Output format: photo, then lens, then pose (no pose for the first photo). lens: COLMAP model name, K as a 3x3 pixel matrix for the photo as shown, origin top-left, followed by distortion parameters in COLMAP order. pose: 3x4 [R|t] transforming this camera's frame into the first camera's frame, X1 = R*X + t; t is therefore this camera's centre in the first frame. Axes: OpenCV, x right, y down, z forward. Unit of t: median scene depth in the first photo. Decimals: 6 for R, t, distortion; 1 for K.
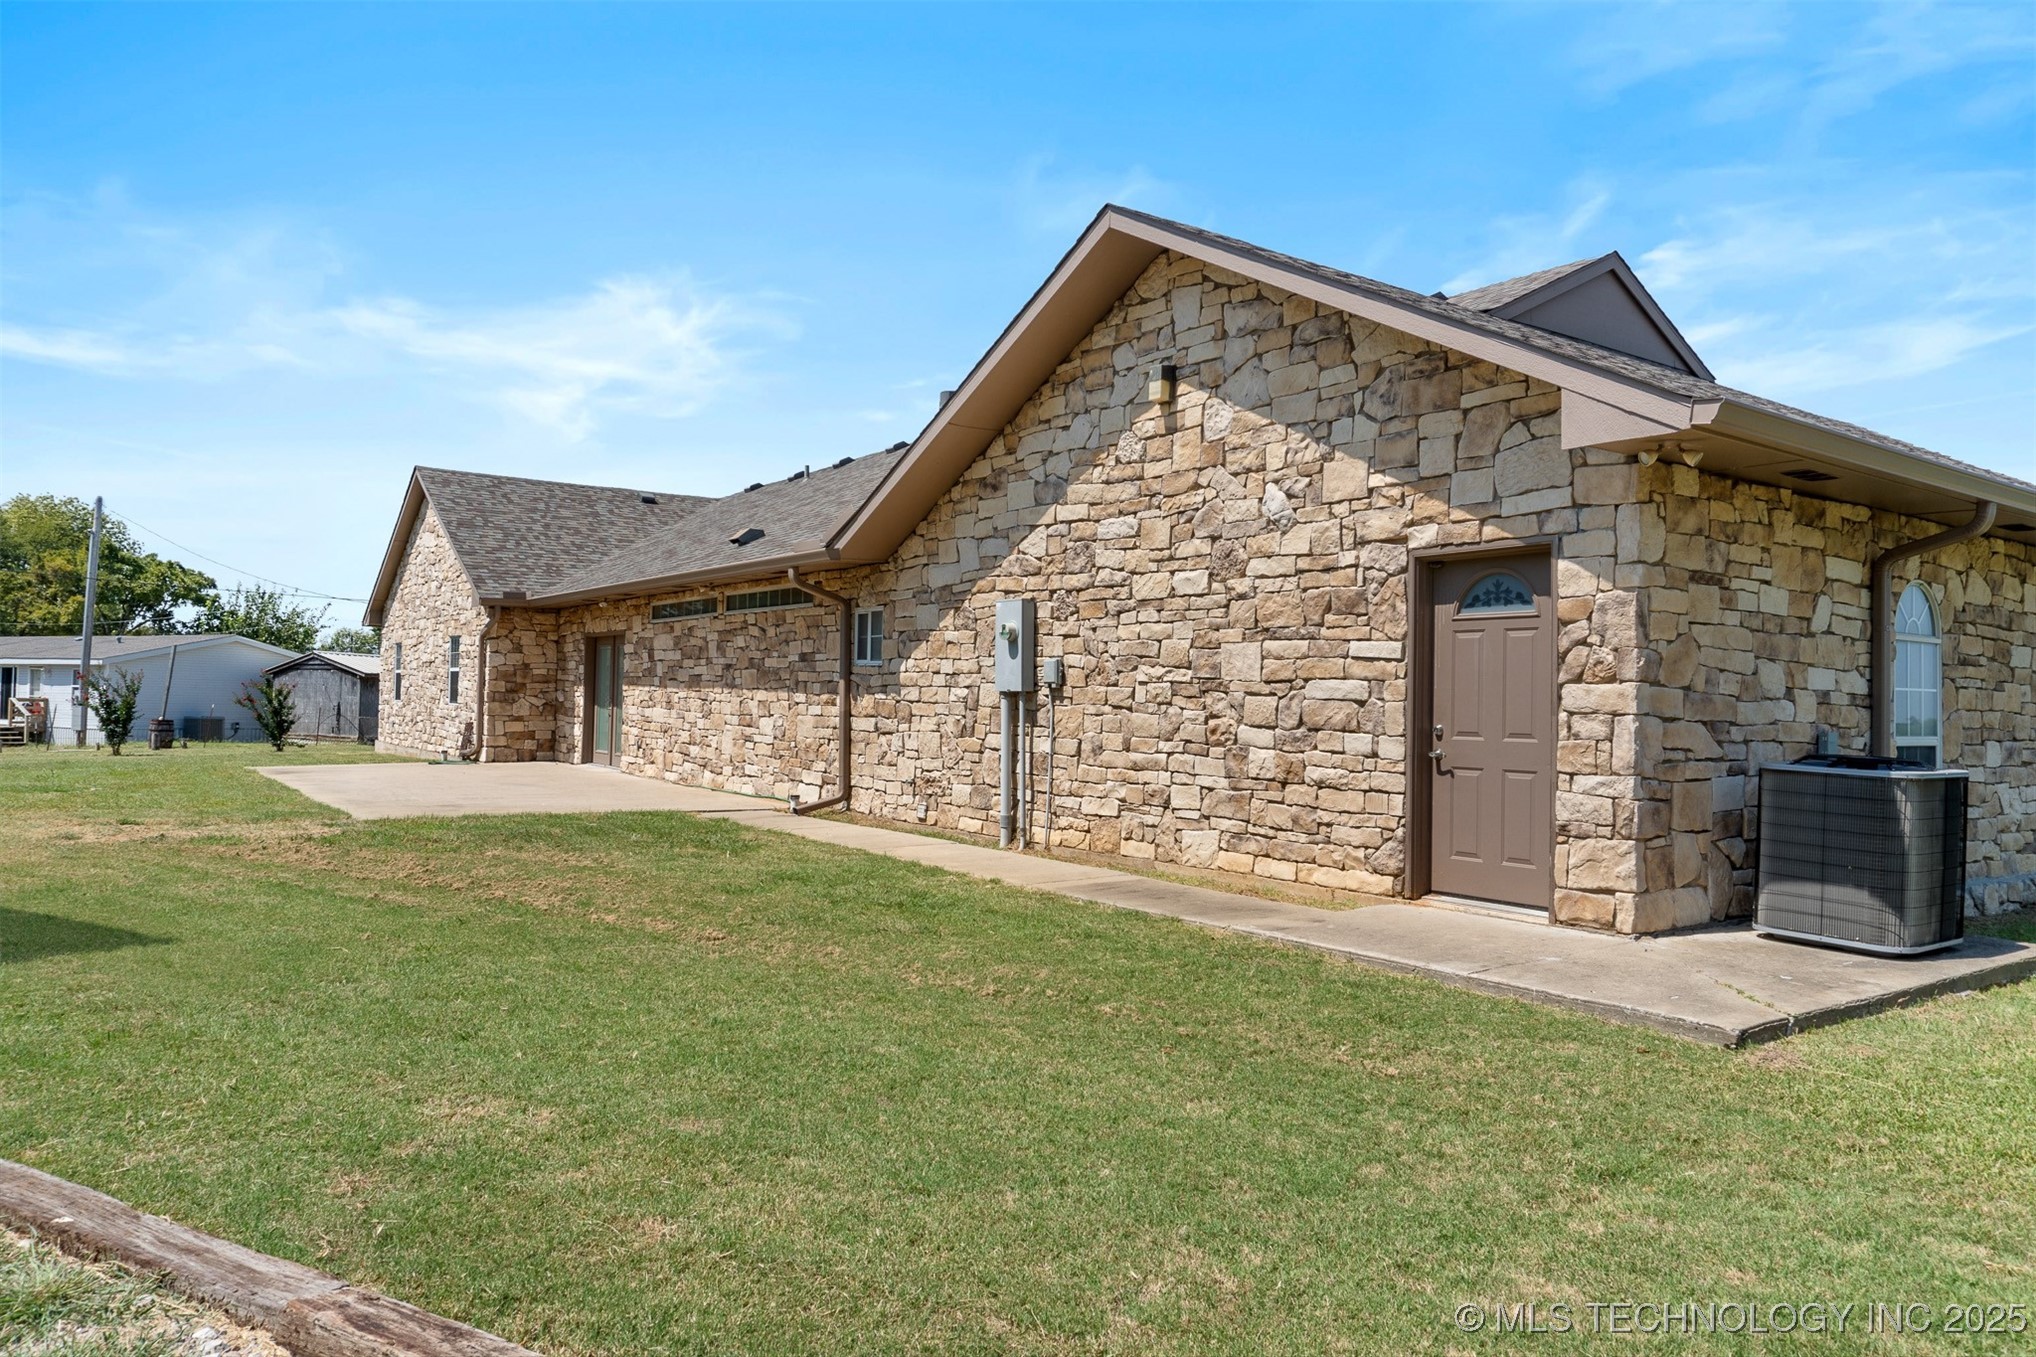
lens RADIAL K [[1356.8, 0, 1009.1], [0, 1356.8, 669.0], [0, 0, 1]] dist [-0.022797, -0.000819]
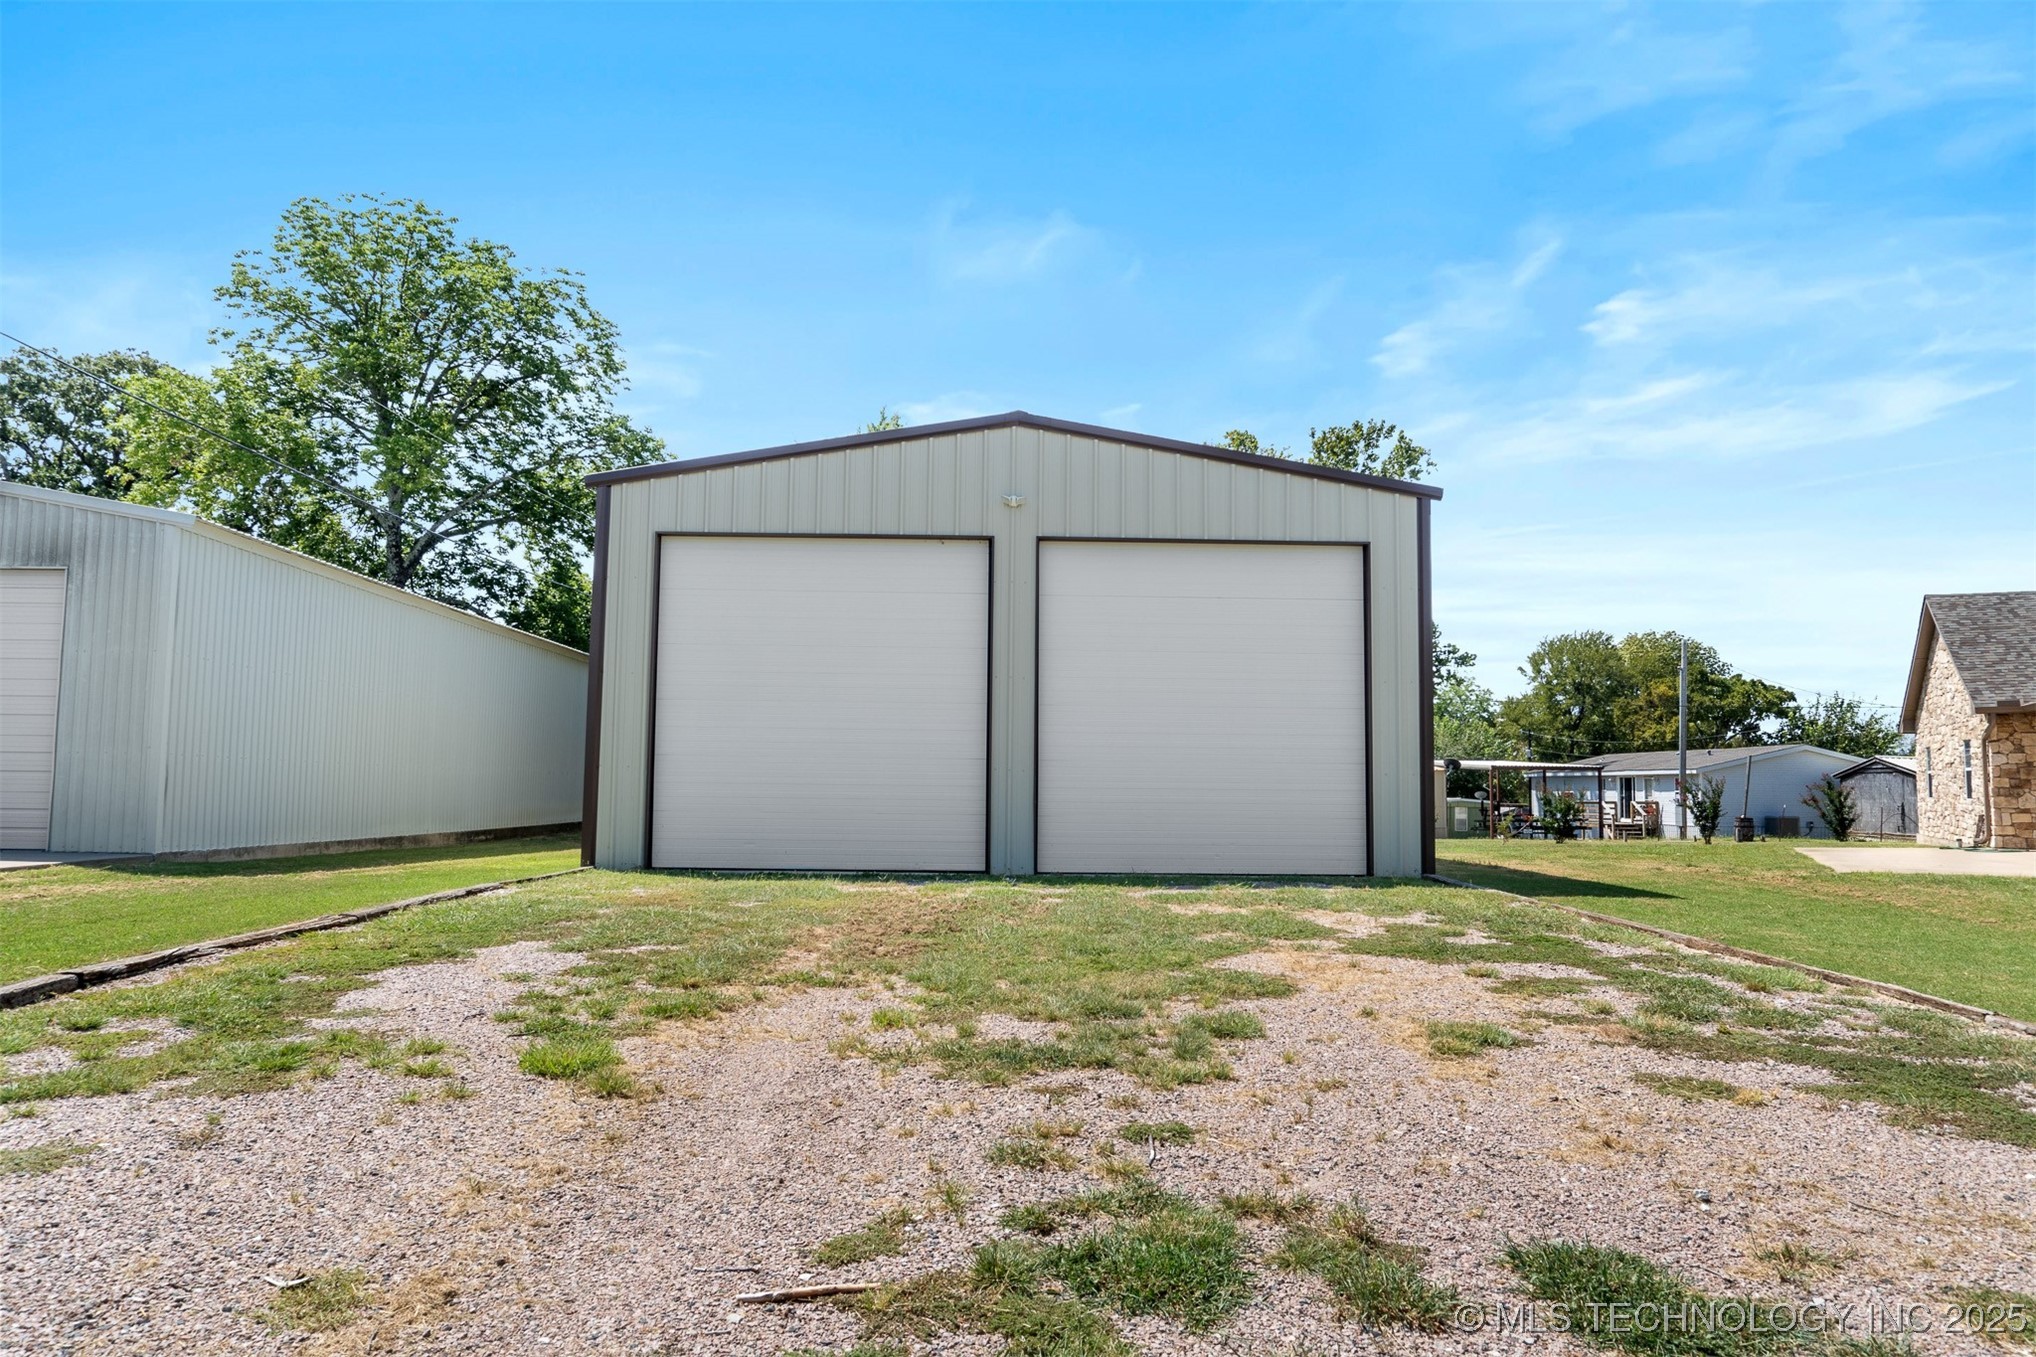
lens RADIAL K [[1356.8, 0, 1009.2], [0, 1356.8, 676.6], [0, 0, 1]] dist [-0.022797, -0.000819]
pose [[0.477190, -0.086339, -0.874548, 0.222747], [0.021606, 0.996014, -0.086541, 0.003363], [0.878534, 0.022401, 0.477154, -0.287007]]
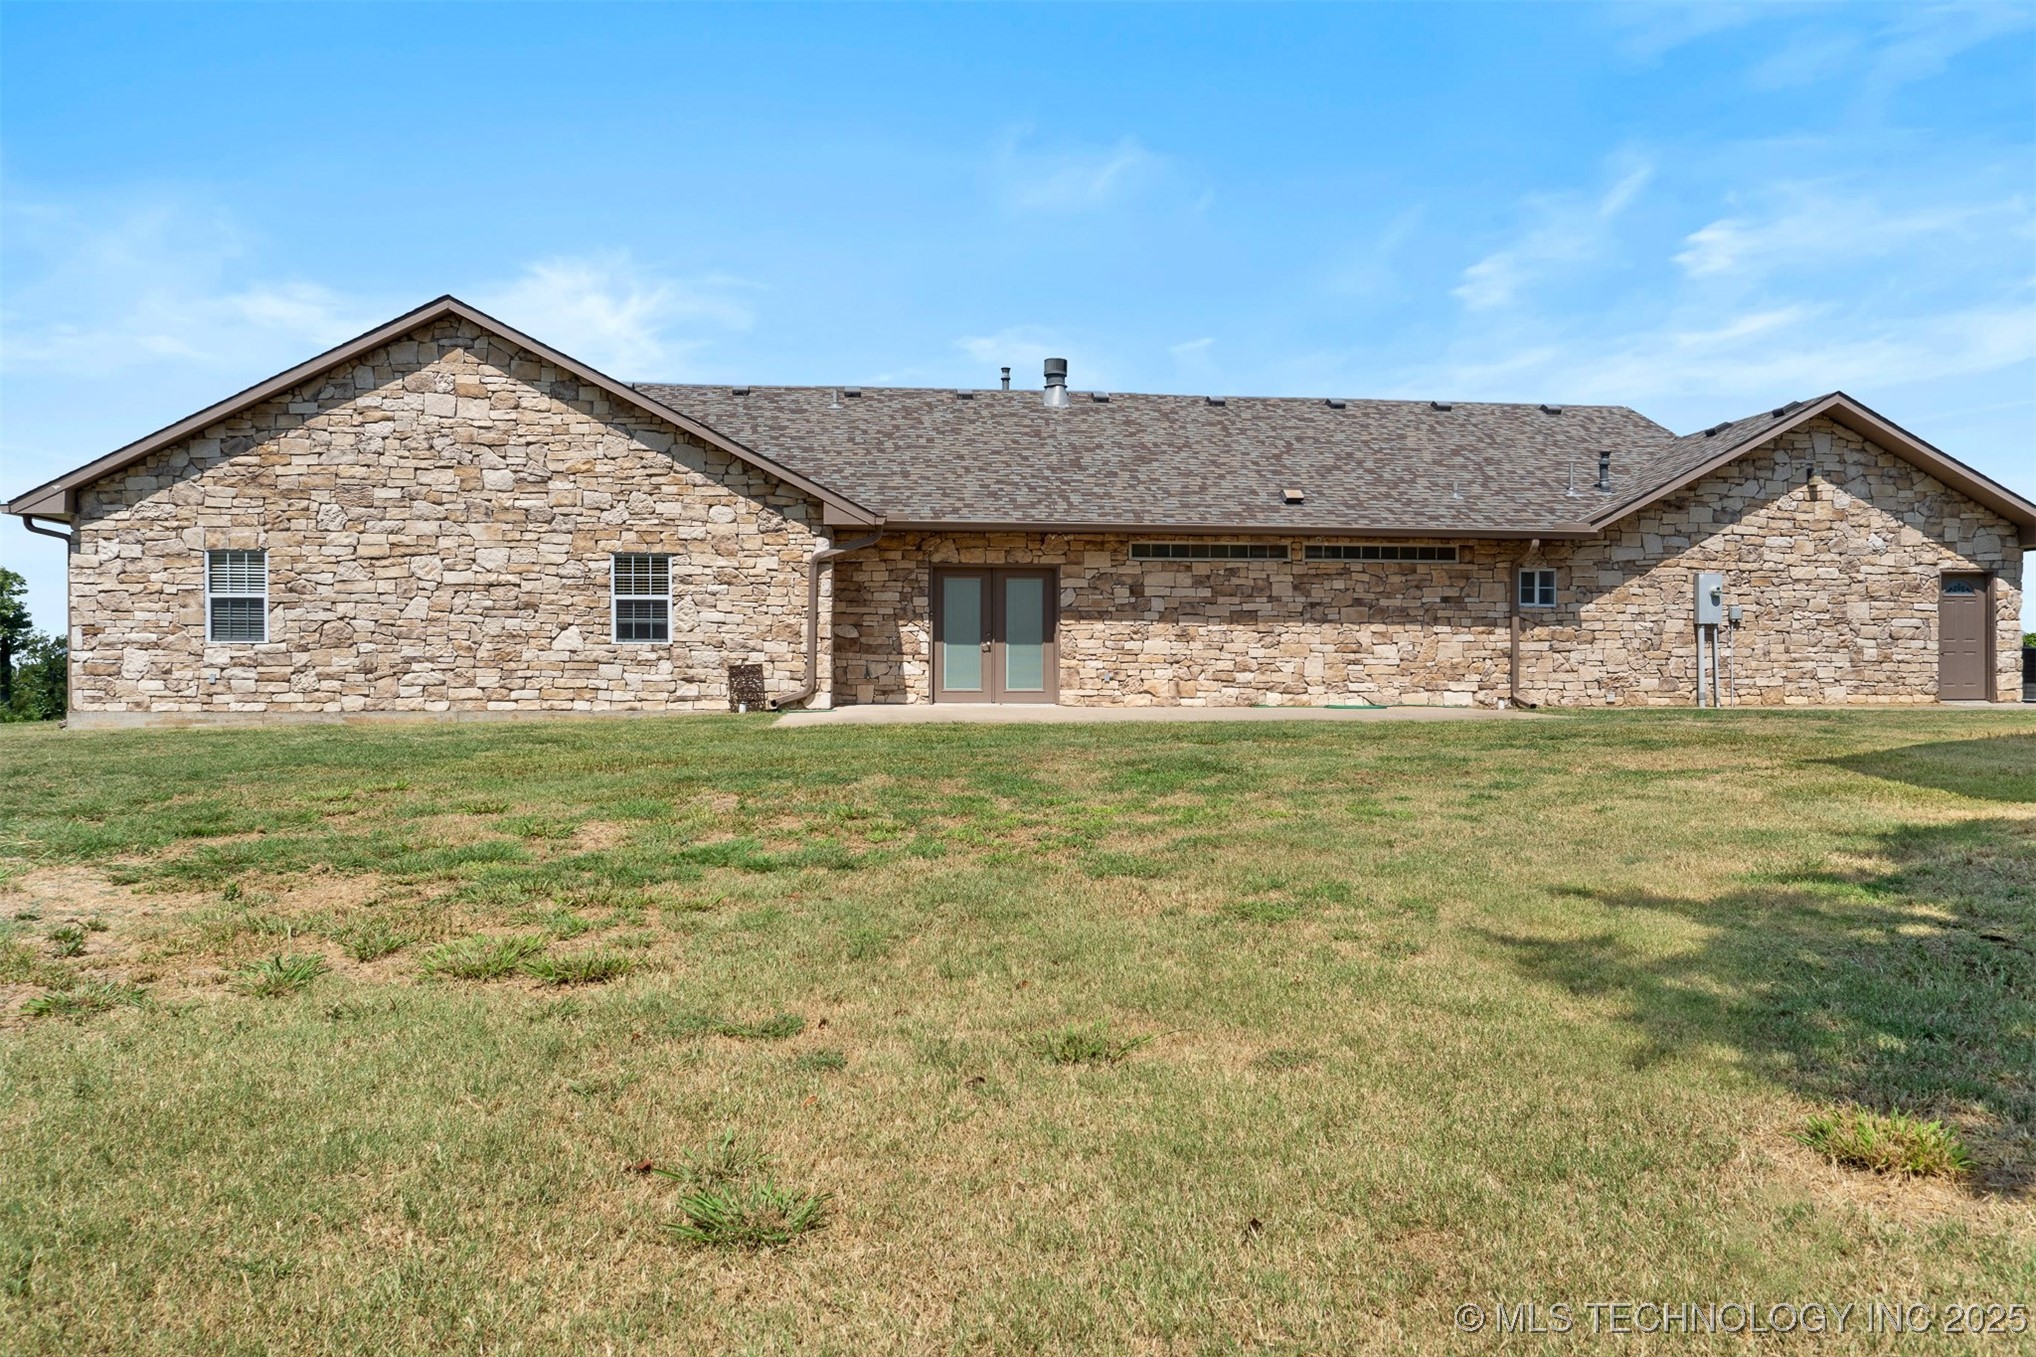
lens RADIAL K [[1356.8, 0, 1021.9], [0, 1356.8, 671.6], [0, 0, 1]] dist [-0.022797, -0.000819]
pose [[0.484120, -0.022228, 0.874720, -1.181431], [-0.010354, 0.999462, 0.031128, 0.019683], [-0.874941, -0.024127, 0.483629, 0.542031]]
